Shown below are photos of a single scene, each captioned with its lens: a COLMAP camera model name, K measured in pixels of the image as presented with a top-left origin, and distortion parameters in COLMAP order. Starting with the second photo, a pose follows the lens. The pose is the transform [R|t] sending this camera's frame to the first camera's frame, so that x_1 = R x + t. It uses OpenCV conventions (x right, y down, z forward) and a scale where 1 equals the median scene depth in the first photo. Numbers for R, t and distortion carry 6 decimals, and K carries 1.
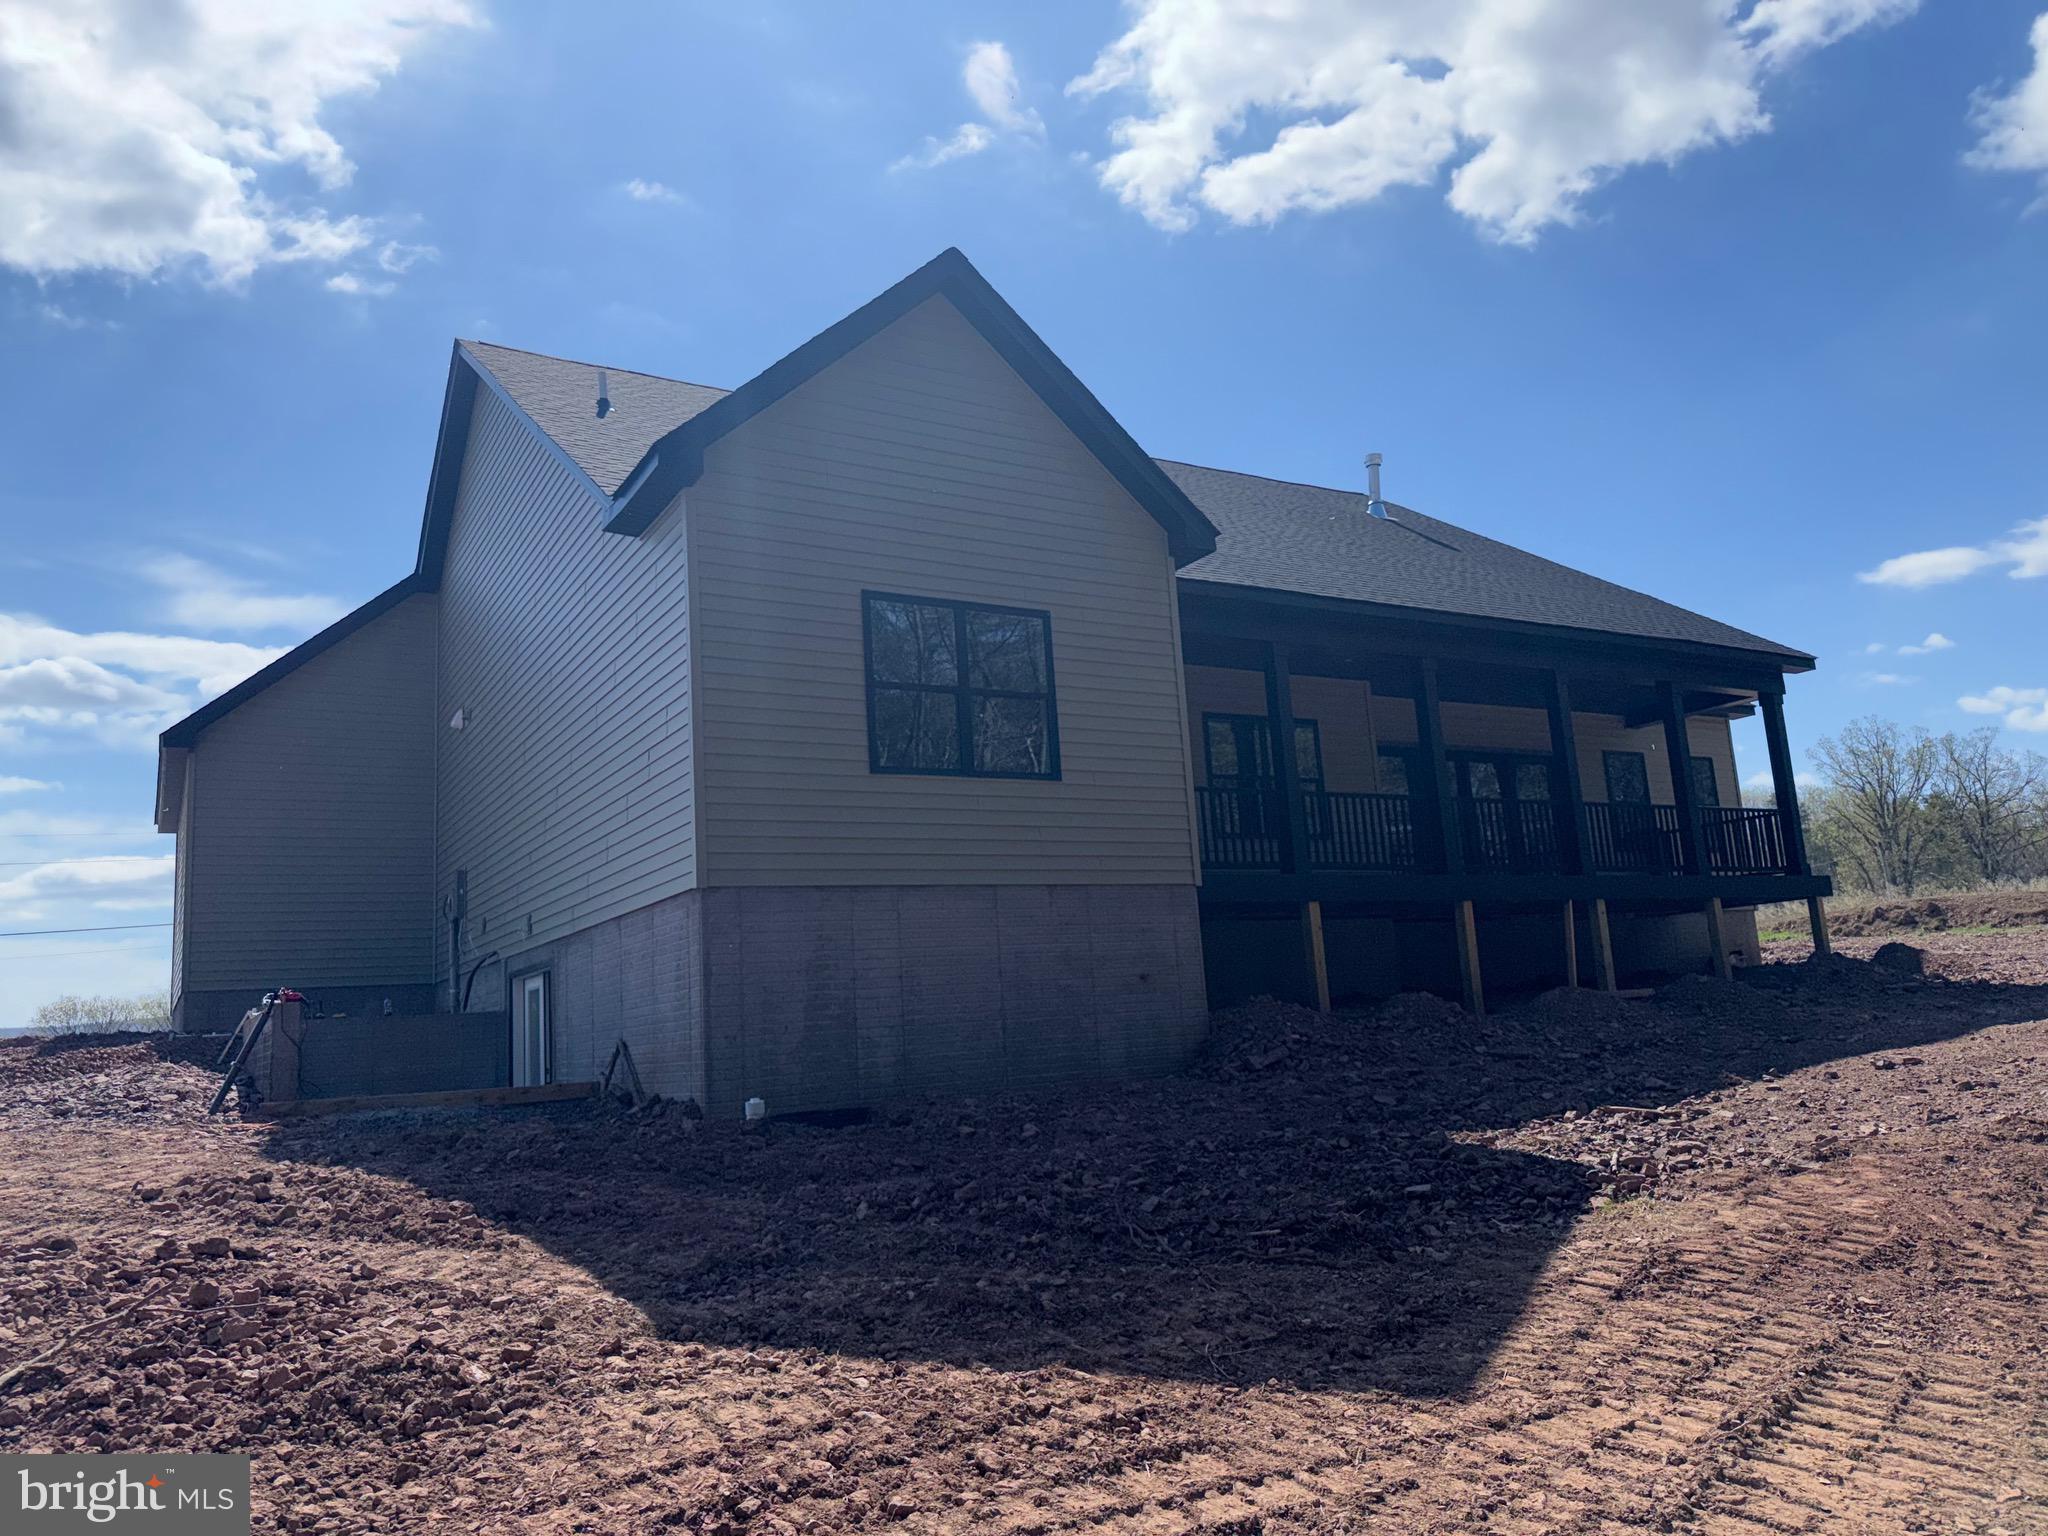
lens RADIAL K [[1420.3, 0, 1021.7], [0, 1420.3, 774.2], [0, 0, 1]] dist [0.063294, -0.003765]
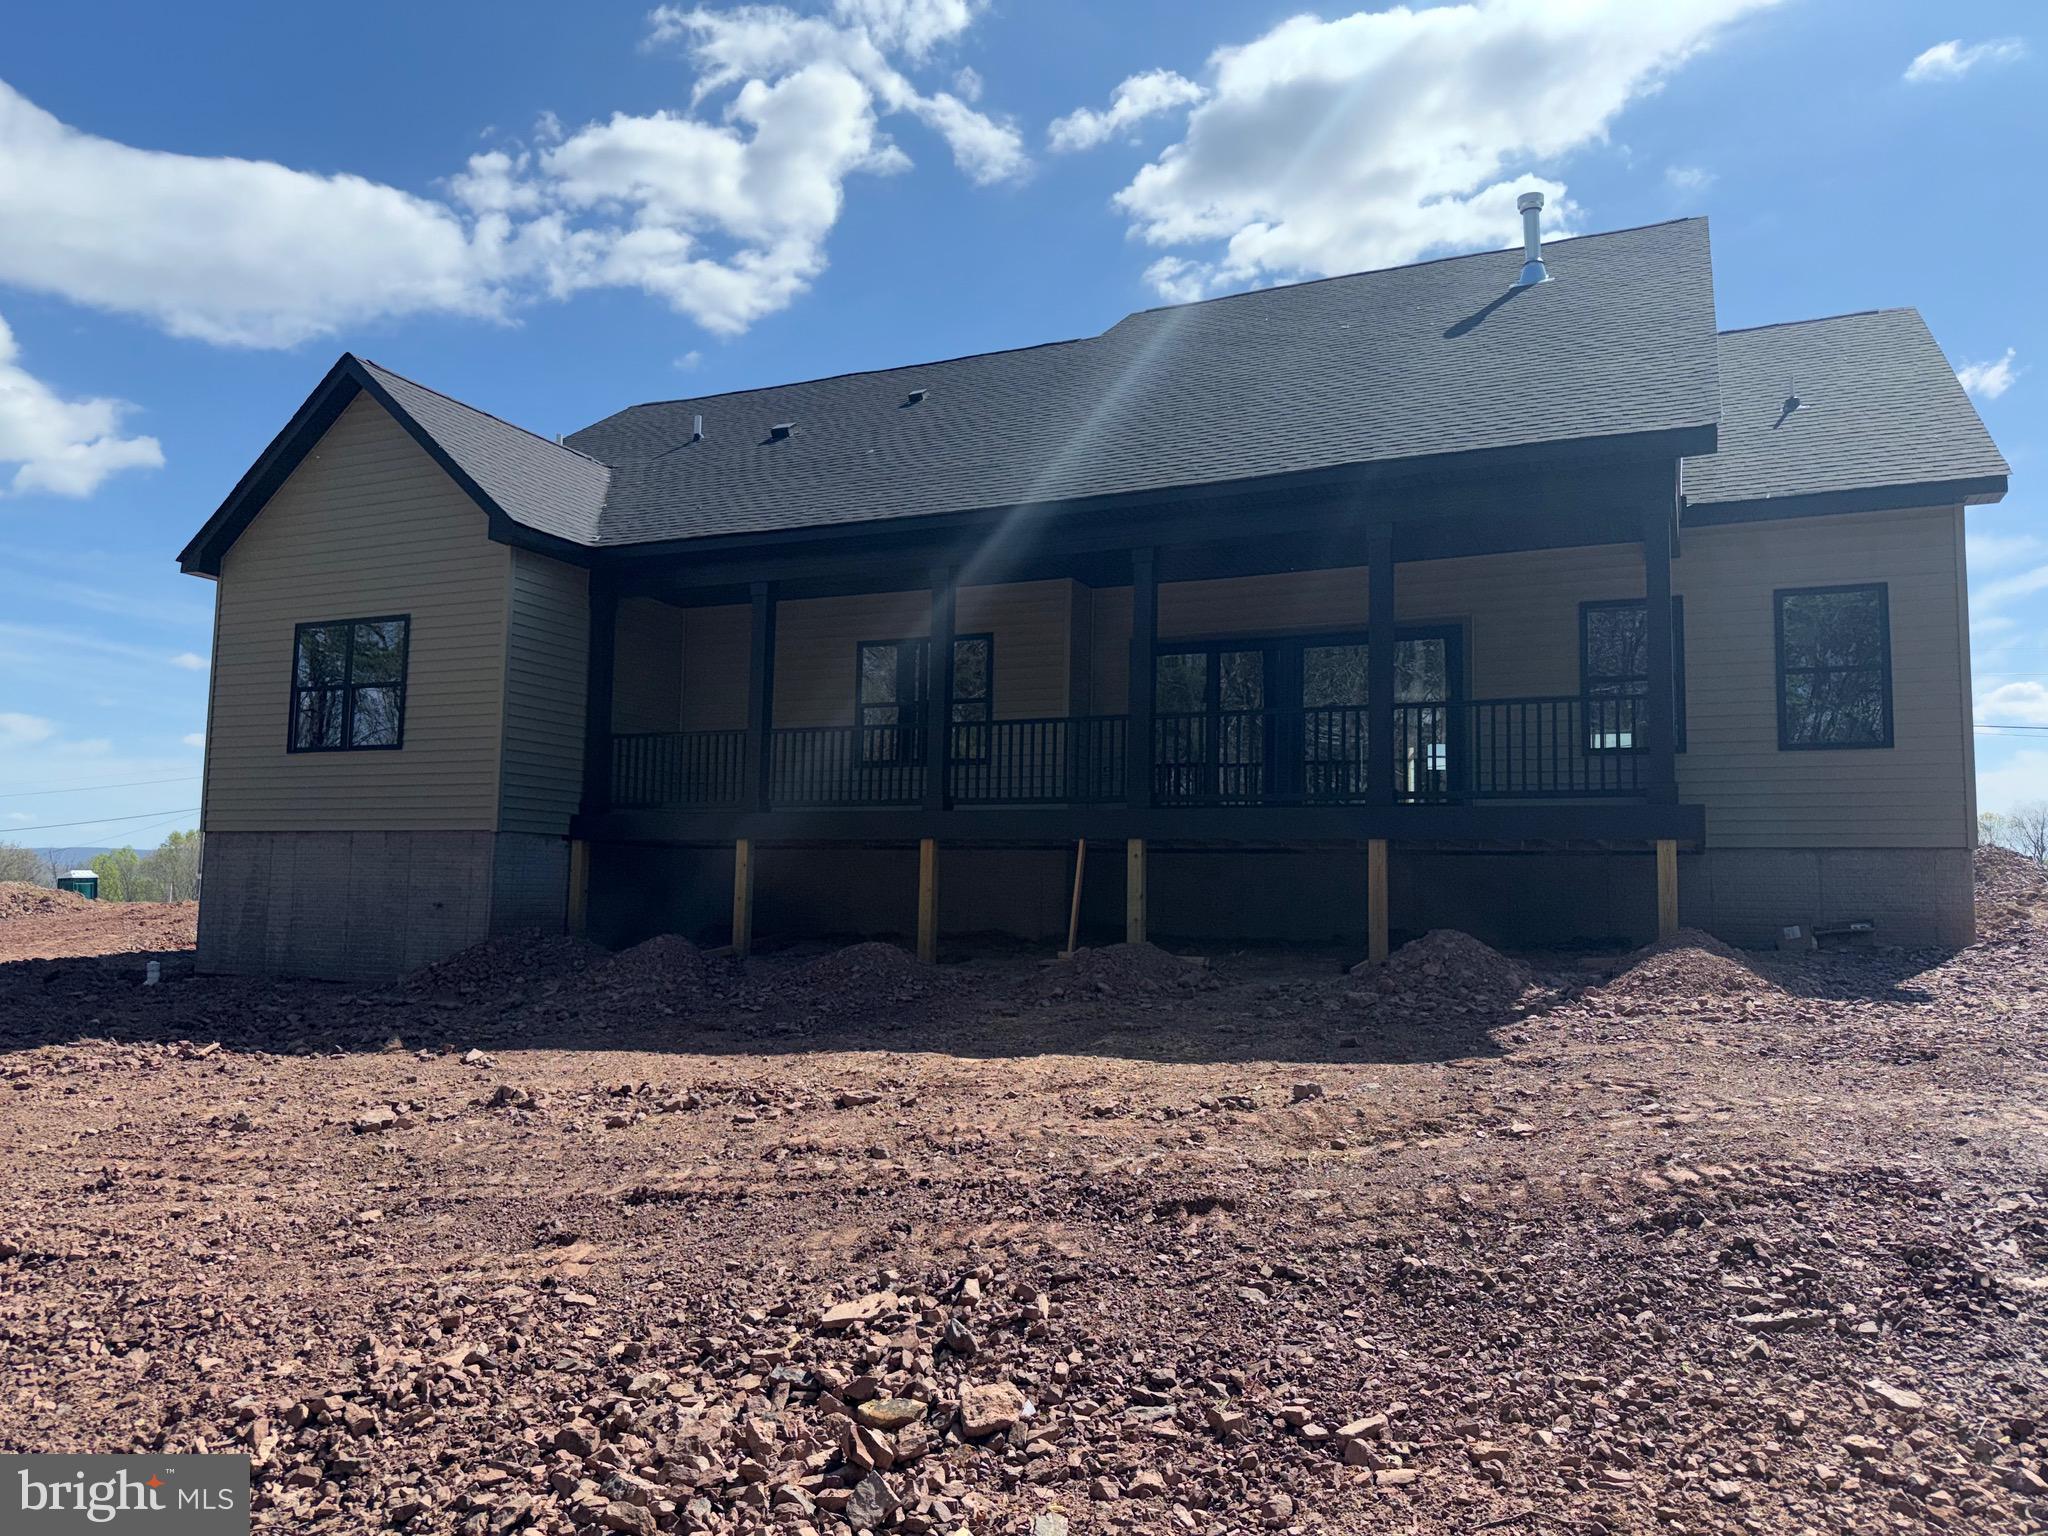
lens RADIAL K [[1351.5, 0, 1024.0], [0, 1351.5, 768.0], [0, 0, 1]] dist [-0.001095, -0.026936]
pose [[0.580087, -0.002845, -0.814549, 1.335396], [0.088627, 0.994278, 0.059643, -0.001224], [0.809718, -0.106790, 0.577020, 0.743009]]
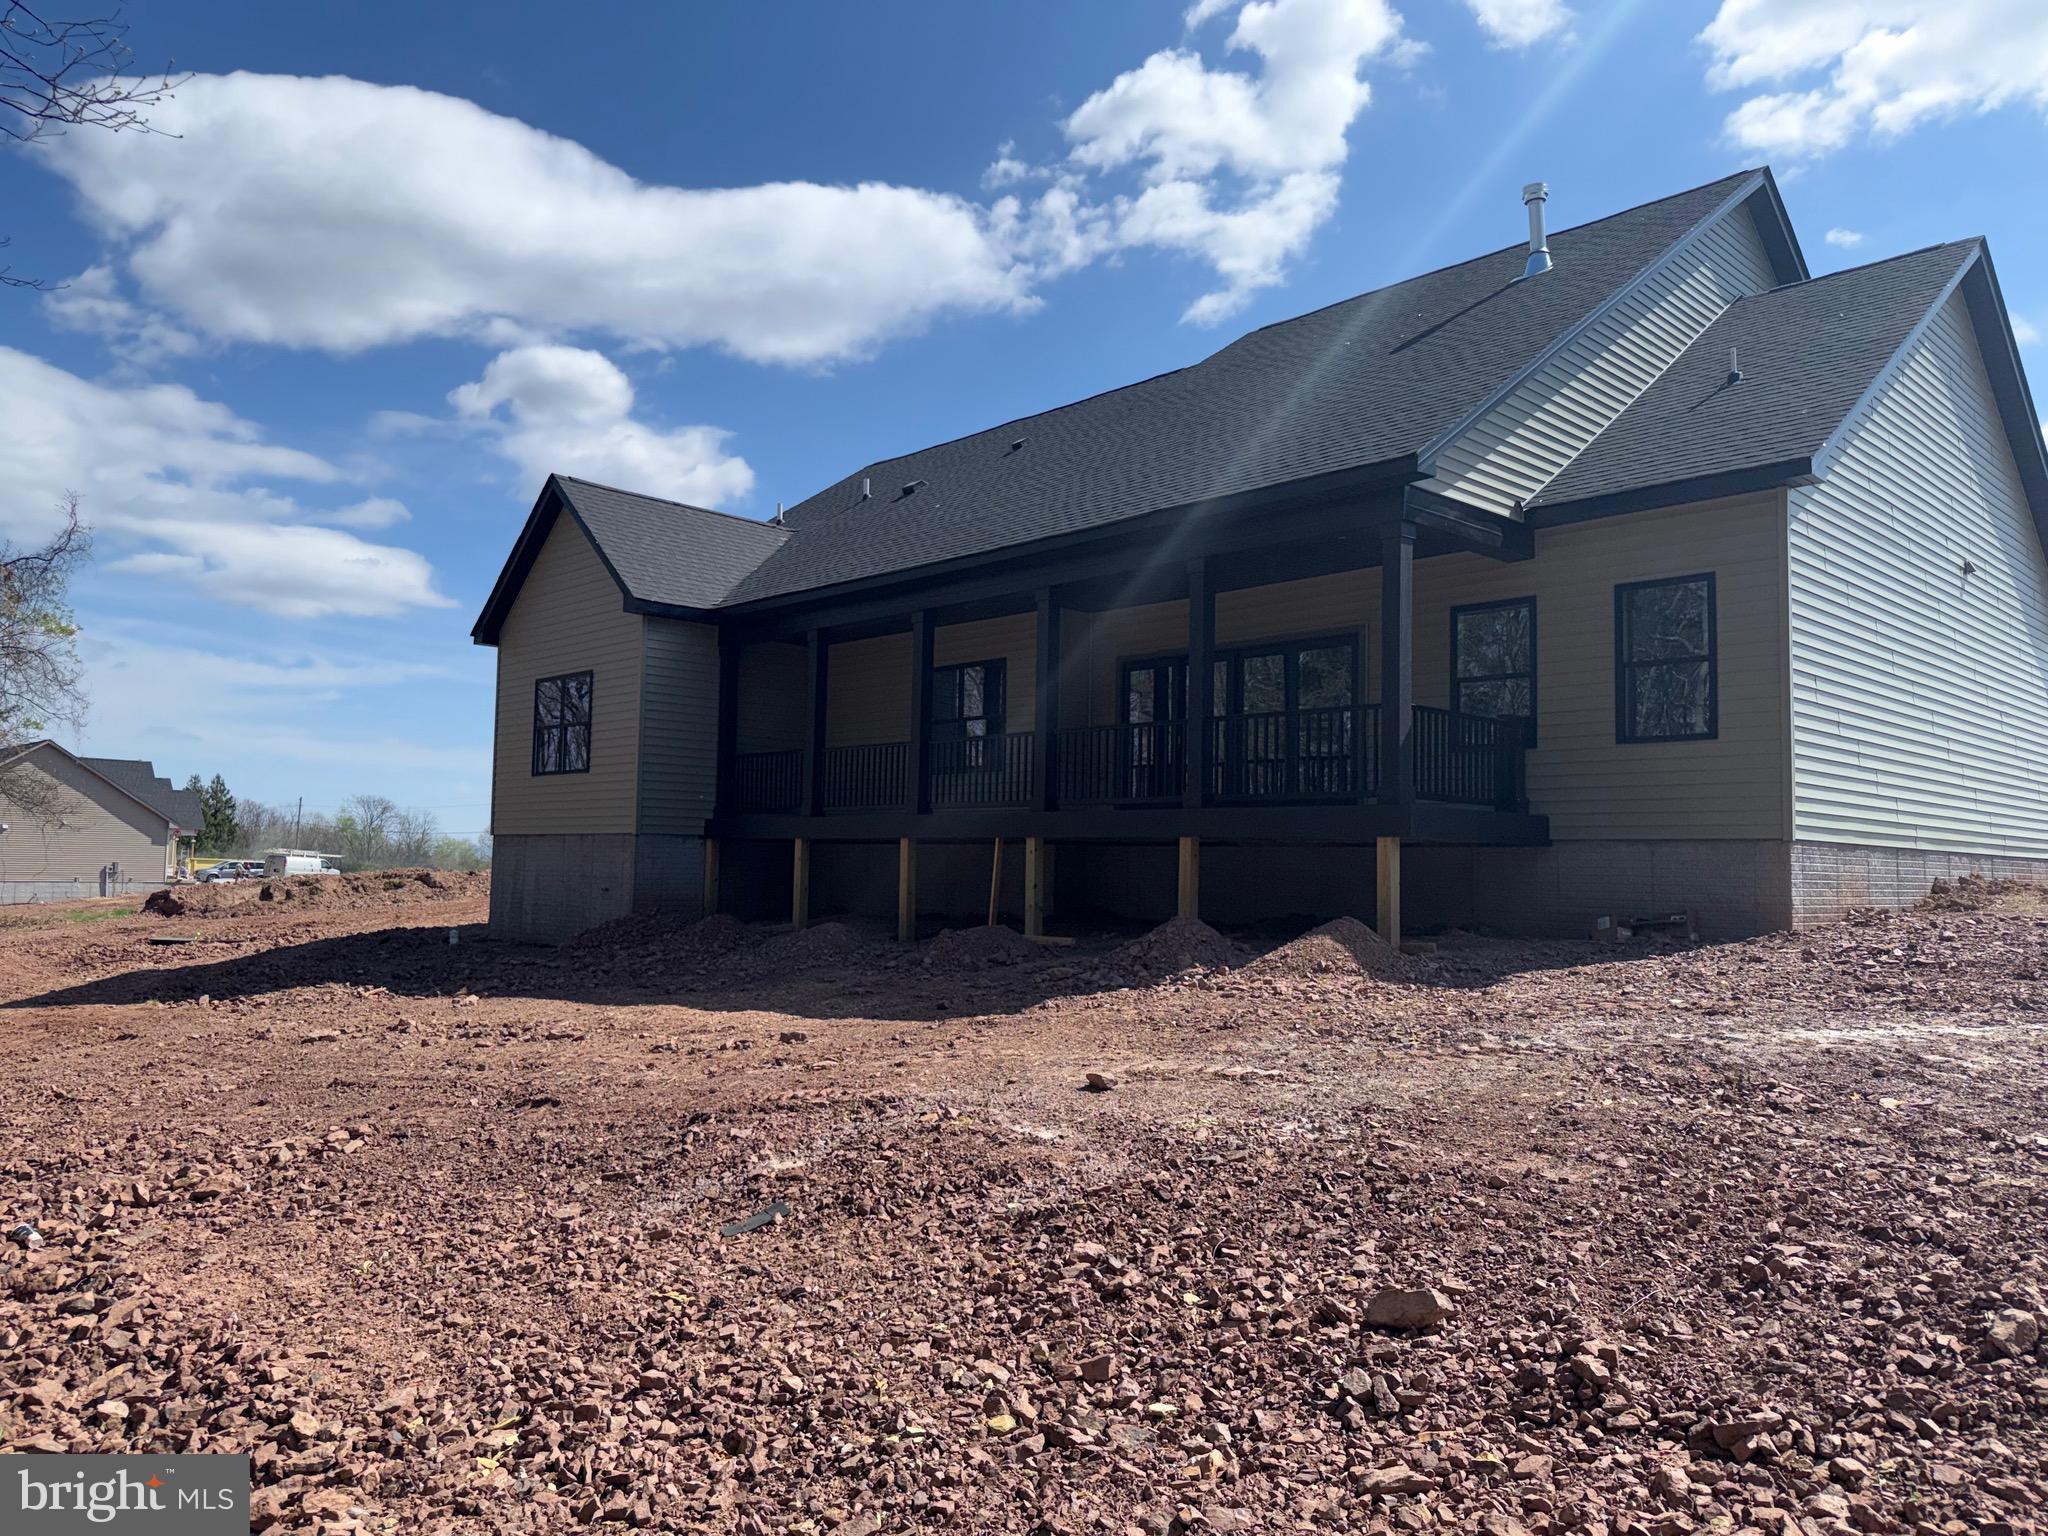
lens RADIAL K [[1448.9, 0, 1019.6], [0, 1448.9, 752.9], [0, 0, 1]] dist [0.051168, -0.003196]
pose [[0.227282, -0.008371, -0.973793, 1.830984], [0.141100, 0.989694, 0.024425, 0.011573], [0.963553, -0.142953, 0.226121, 1.095840]]
